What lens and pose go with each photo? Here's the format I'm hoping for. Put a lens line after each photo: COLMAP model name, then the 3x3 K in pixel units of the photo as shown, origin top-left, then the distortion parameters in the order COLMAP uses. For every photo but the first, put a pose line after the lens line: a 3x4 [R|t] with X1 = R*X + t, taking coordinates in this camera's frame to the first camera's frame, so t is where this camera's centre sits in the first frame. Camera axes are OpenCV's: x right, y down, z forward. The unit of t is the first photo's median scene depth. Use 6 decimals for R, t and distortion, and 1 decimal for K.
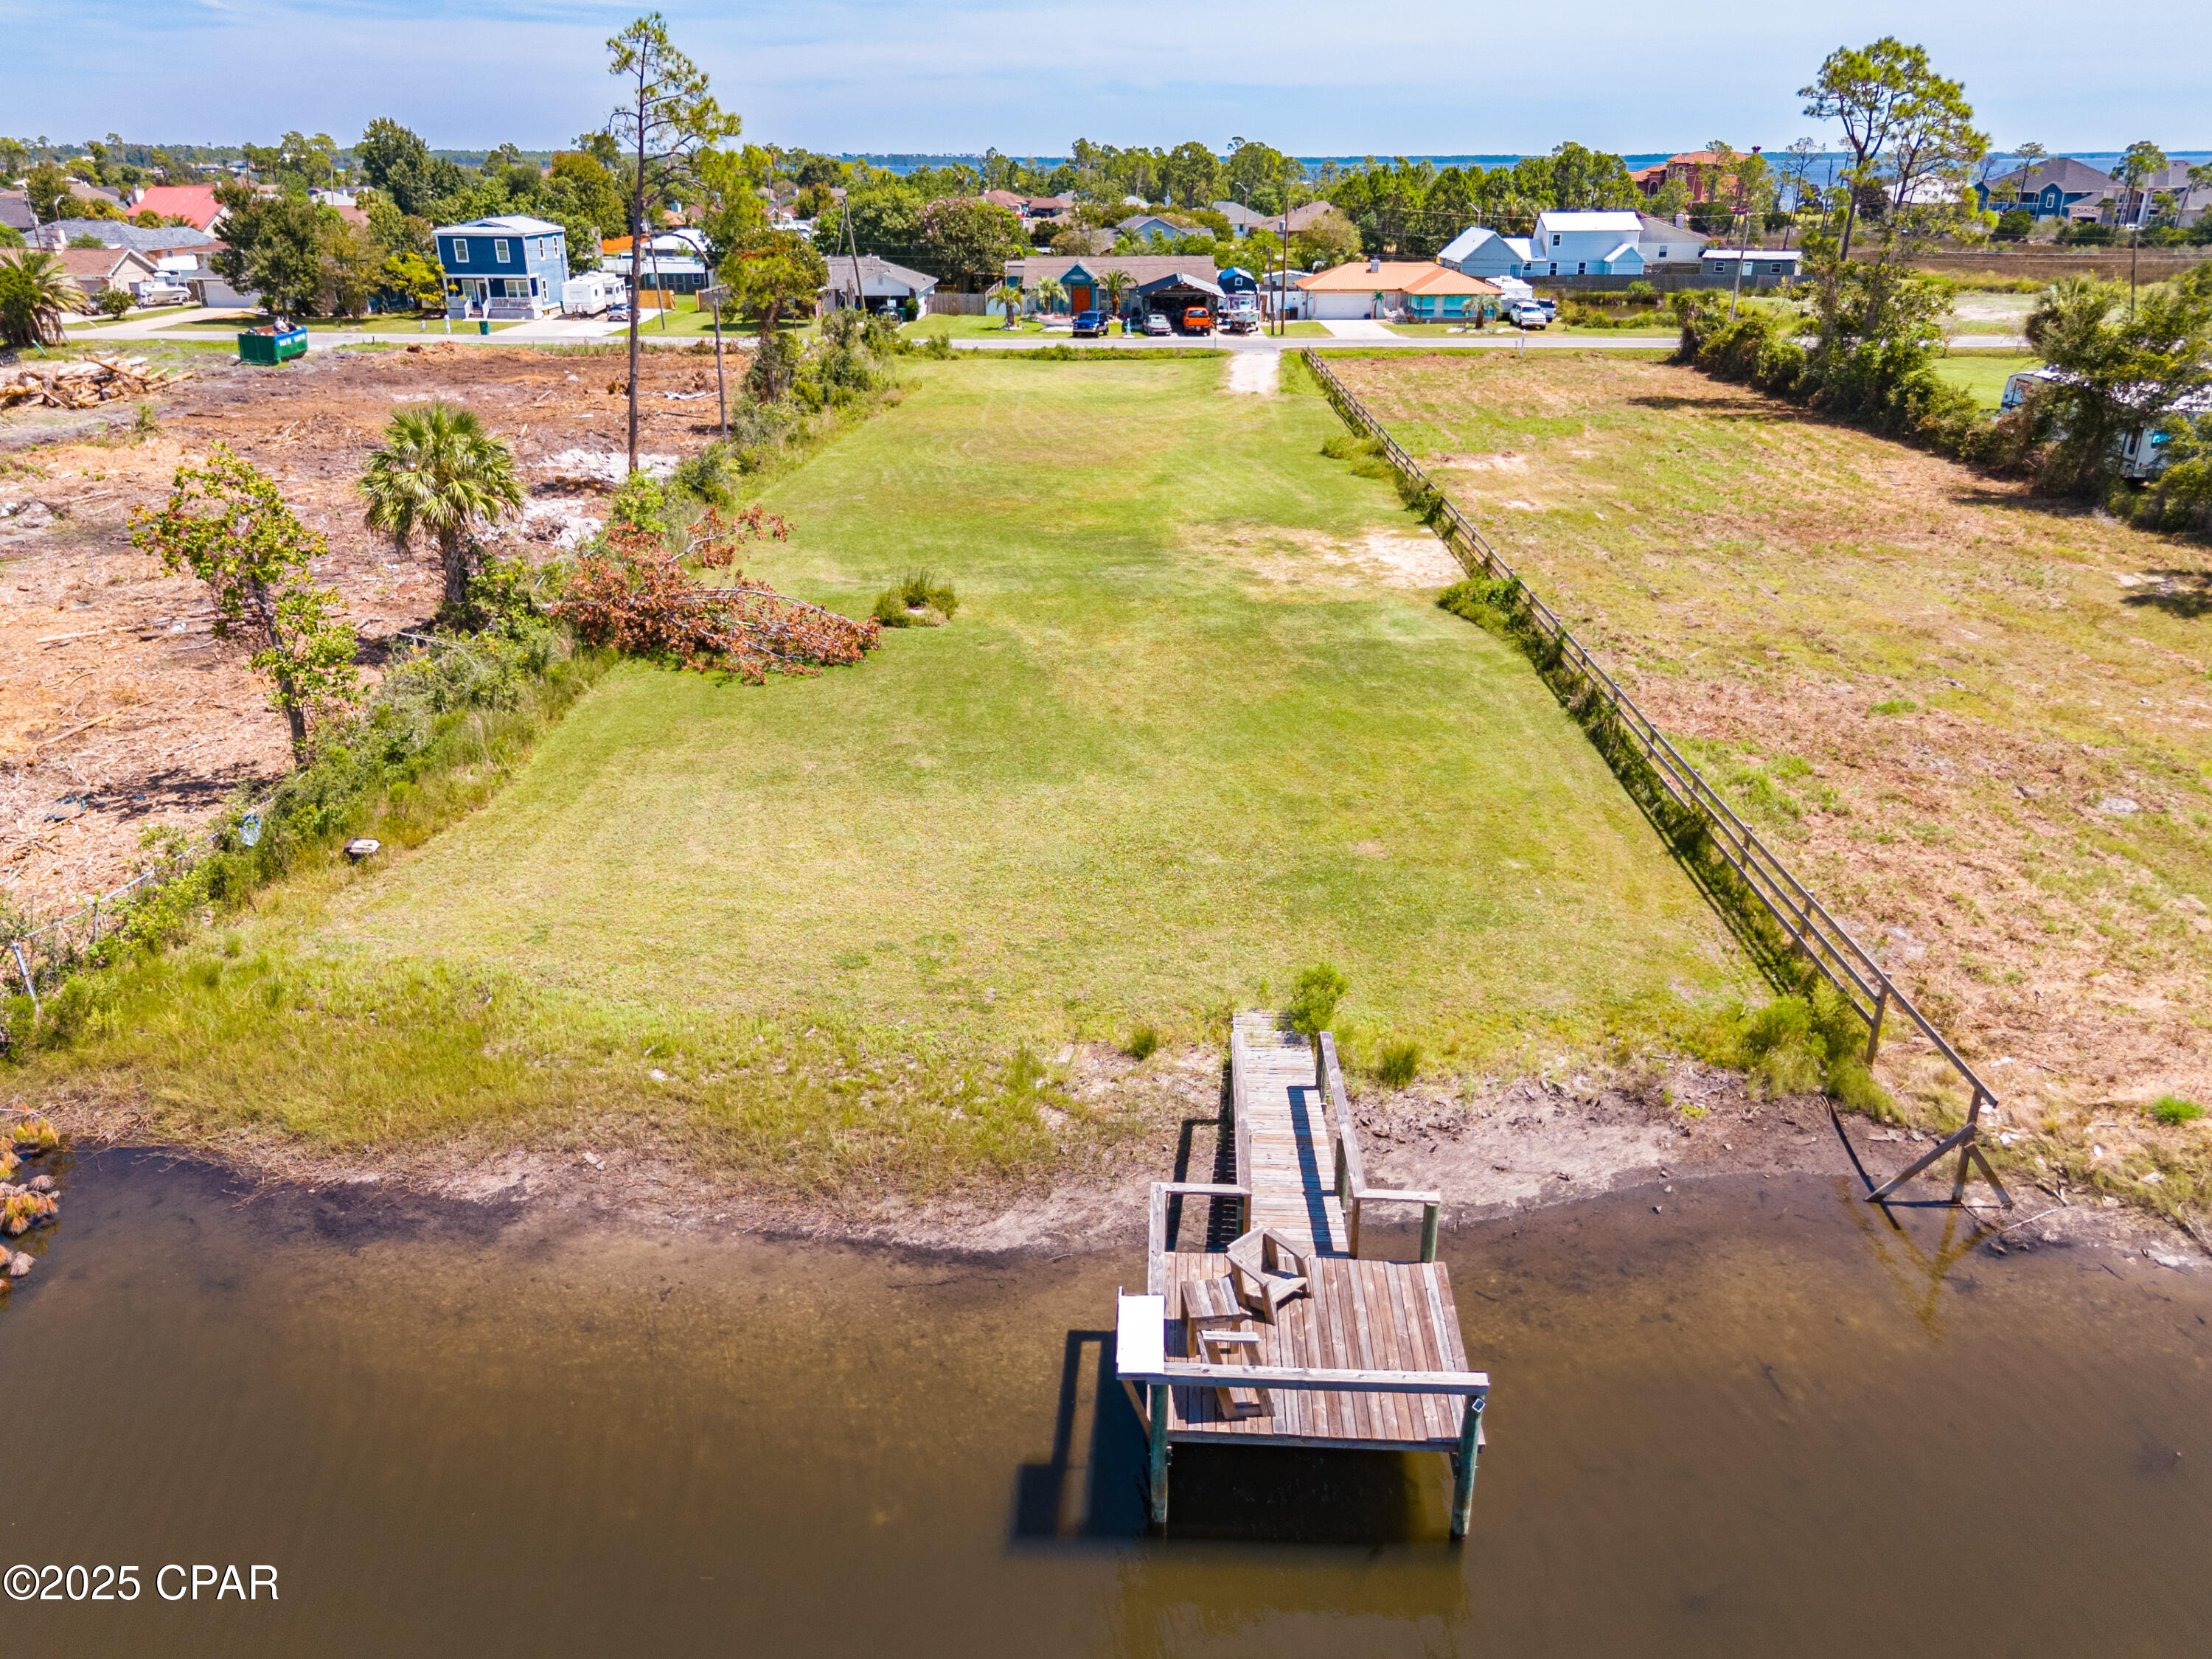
lens RADIAL K [[1626.9, 0, 1106.0], [0, 1626.9, 829.5], [0, 0, 1]] dist [0.064942, -0.062271]
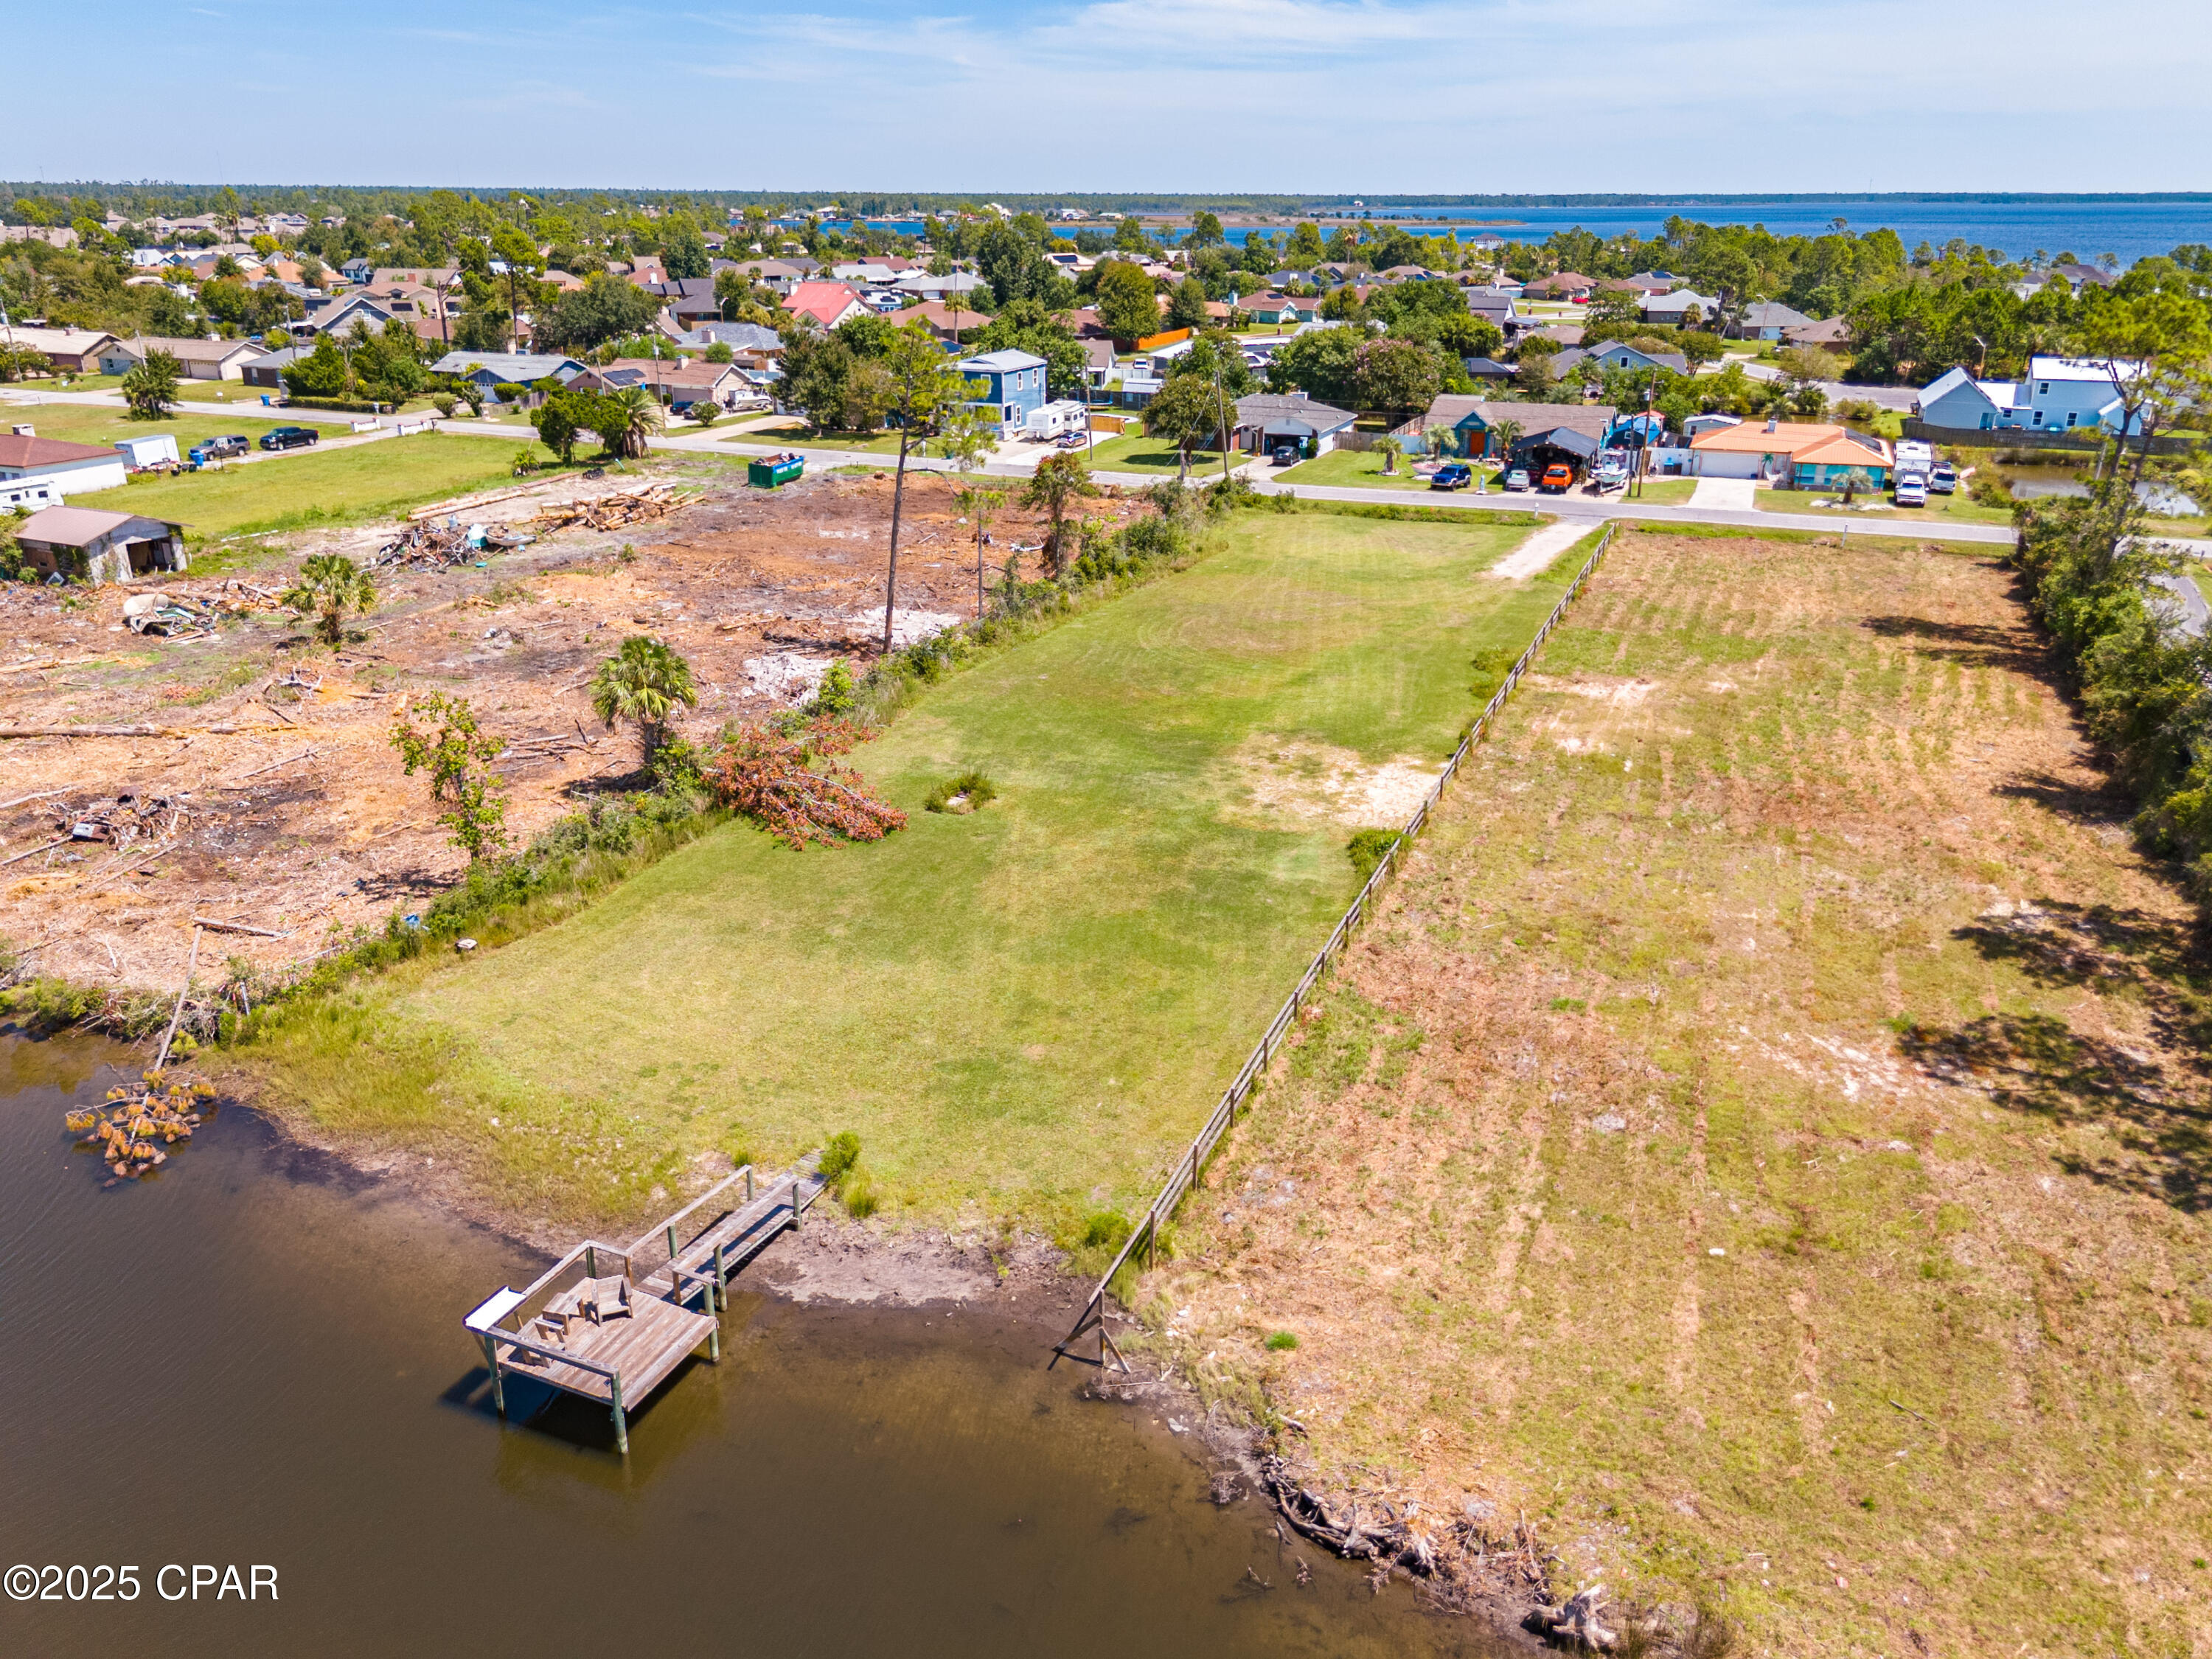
lens RADIAL K [[1626.9, 0, 1106.0], [0, 1626.9, 829.5], [0, 0, 1]] dist [0.064942, -0.062271]
pose [[0.932015, 0.133581, -0.336902, 0.264572], [-0.140293, 0.990100, 0.004464, -0.077105], [0.334163, 0.043104, 0.941529, -0.132148]]
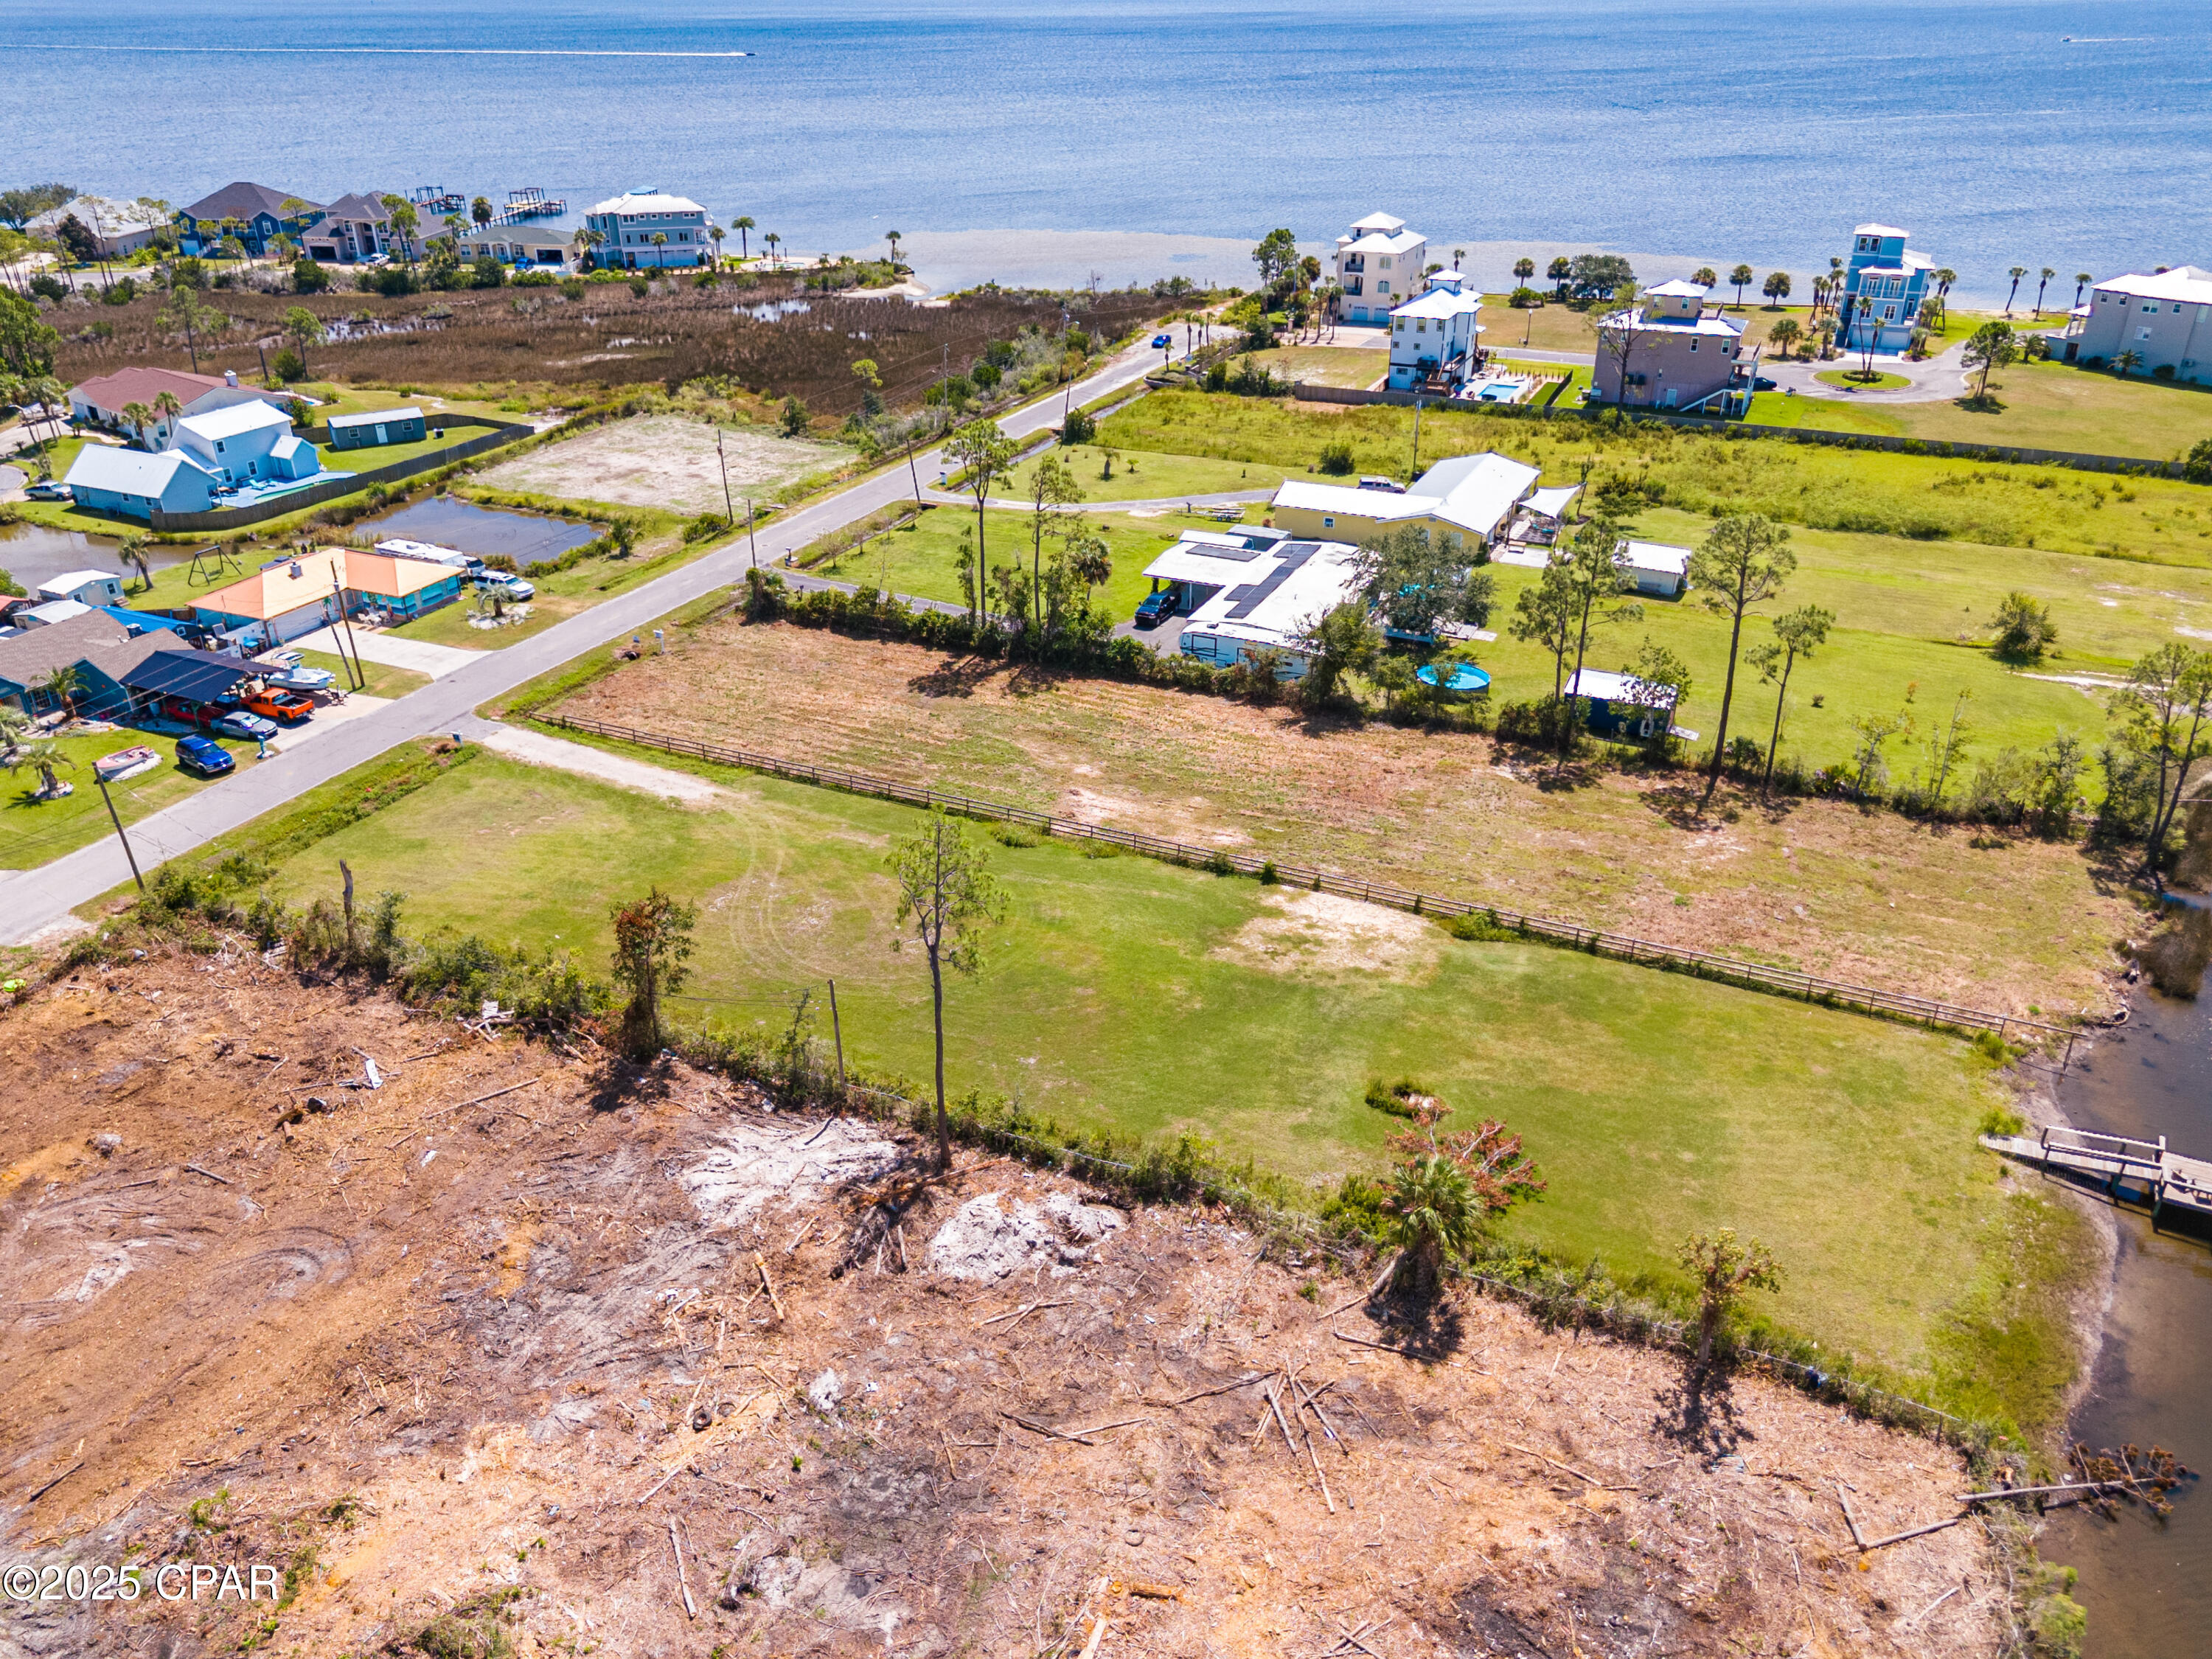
lens RADIAL K [[1626.9, 0, 1106.0], [0, 1626.9, 829.5], [0, 0, 1]] dist [0.064942, -0.062271]
pose [[0.394117, -0.425838, 0.814453, -0.823828], [0.346805, 0.889574, 0.297296, -0.551638], [-0.851116, 0.165287, 0.498279, 0.239675]]
